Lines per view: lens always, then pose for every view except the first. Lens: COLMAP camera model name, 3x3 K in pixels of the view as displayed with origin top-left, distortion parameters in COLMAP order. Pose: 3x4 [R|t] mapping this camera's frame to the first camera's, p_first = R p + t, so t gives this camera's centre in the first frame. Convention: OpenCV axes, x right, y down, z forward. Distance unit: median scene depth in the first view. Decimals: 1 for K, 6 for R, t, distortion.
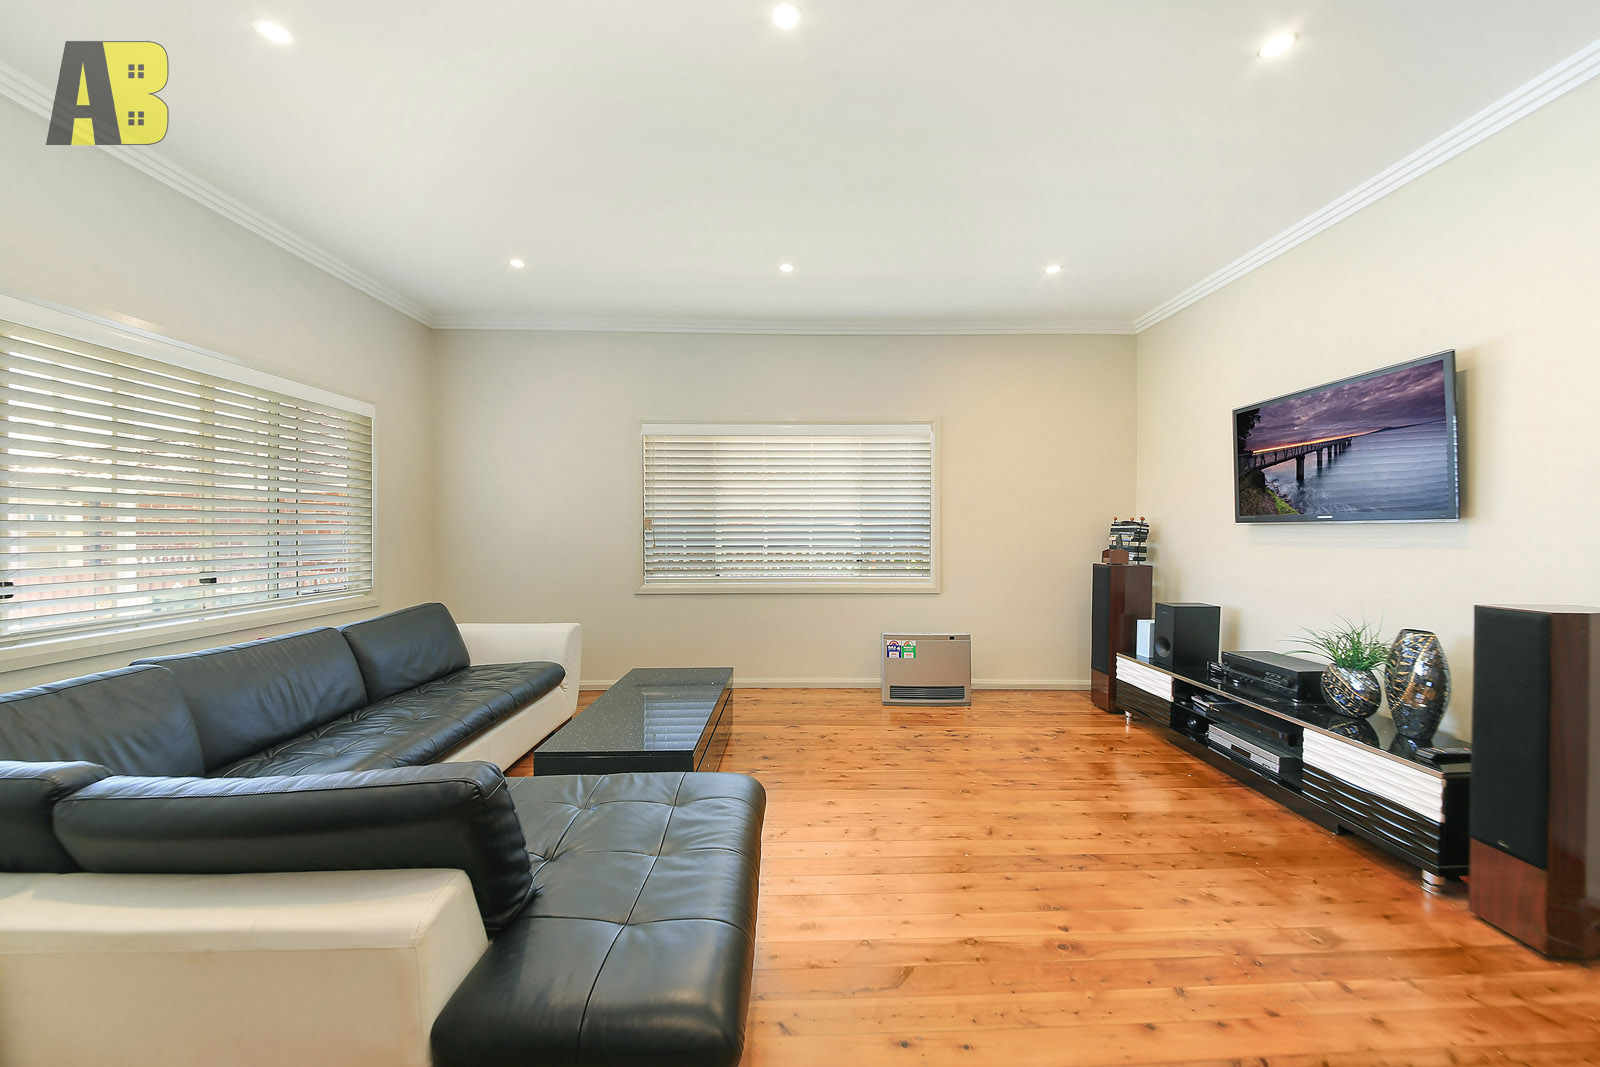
lens RADIAL K [[612.1, 0, 800.5], [0, 612.1, 514.8], [0, 0, 1]] dist [0.043685, -0.035826]
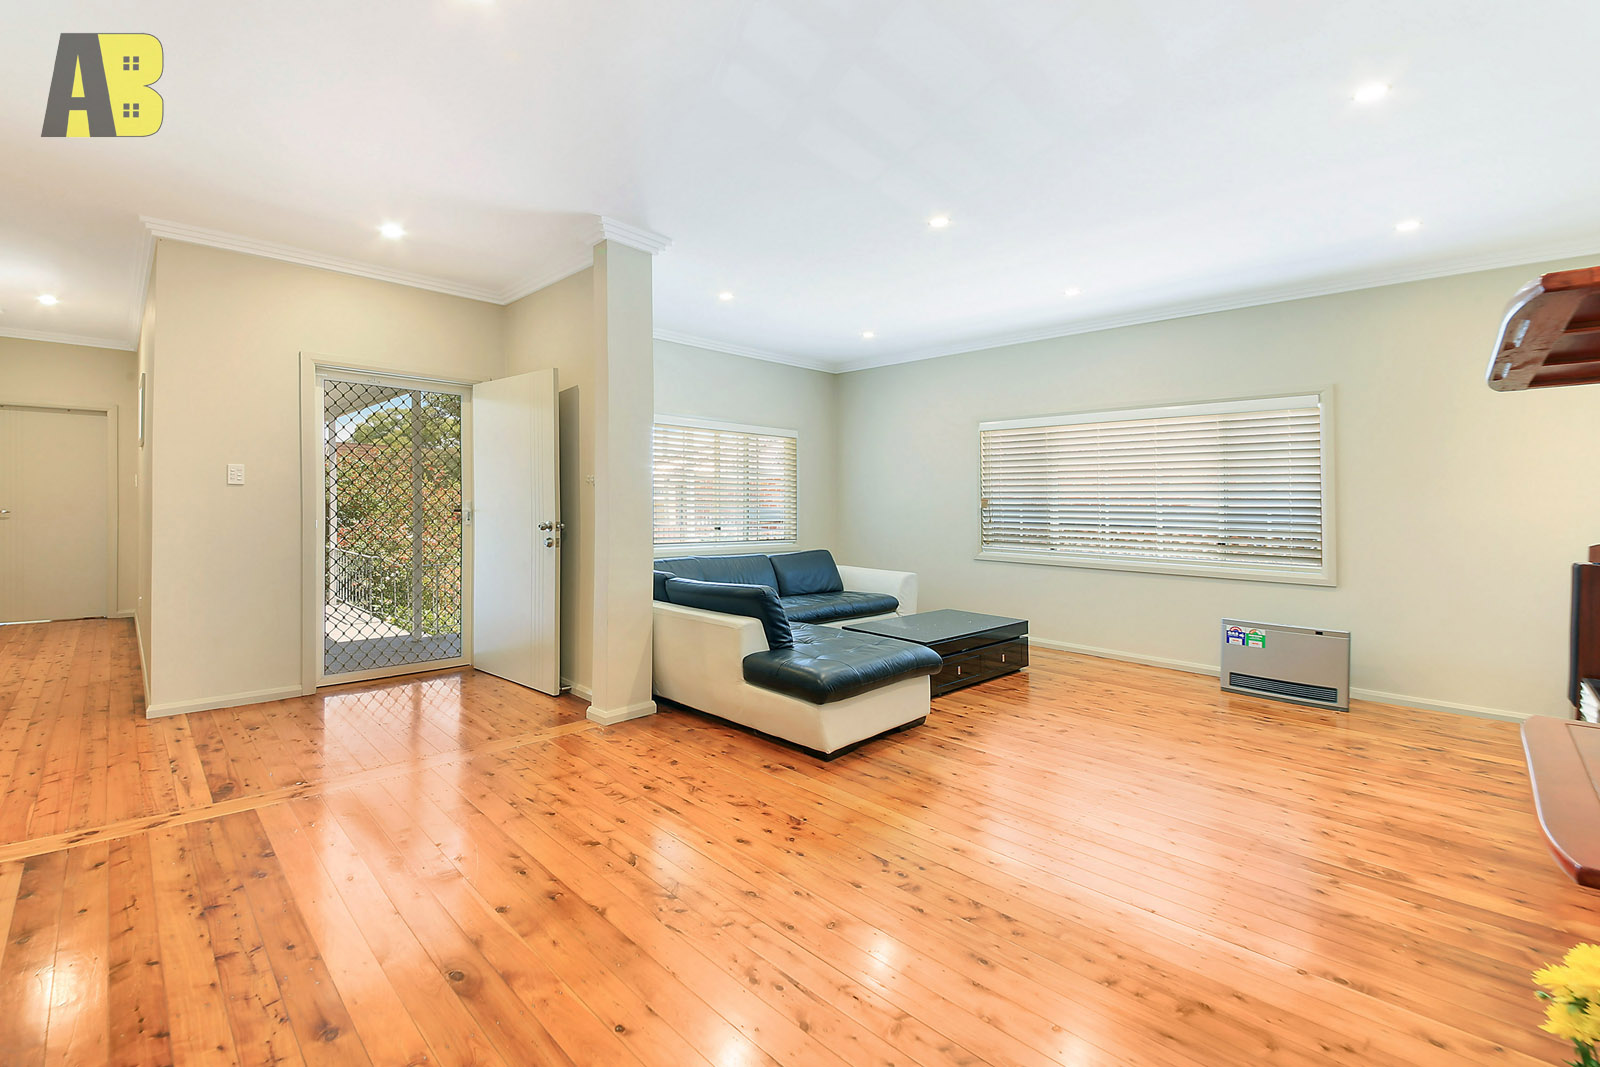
lens RADIAL K [[565.9, 0, 802.9], [0, 565.9, 490.9], [0, 0, 1]] dist [0.000271, 0.000015]
pose [[0.797203, -0.000524, -0.603711, 0.146668], [-0.000513, 0.999999, -0.001546, -0.007710], [0.603711, 0.001542, 0.797202, -0.125939]]
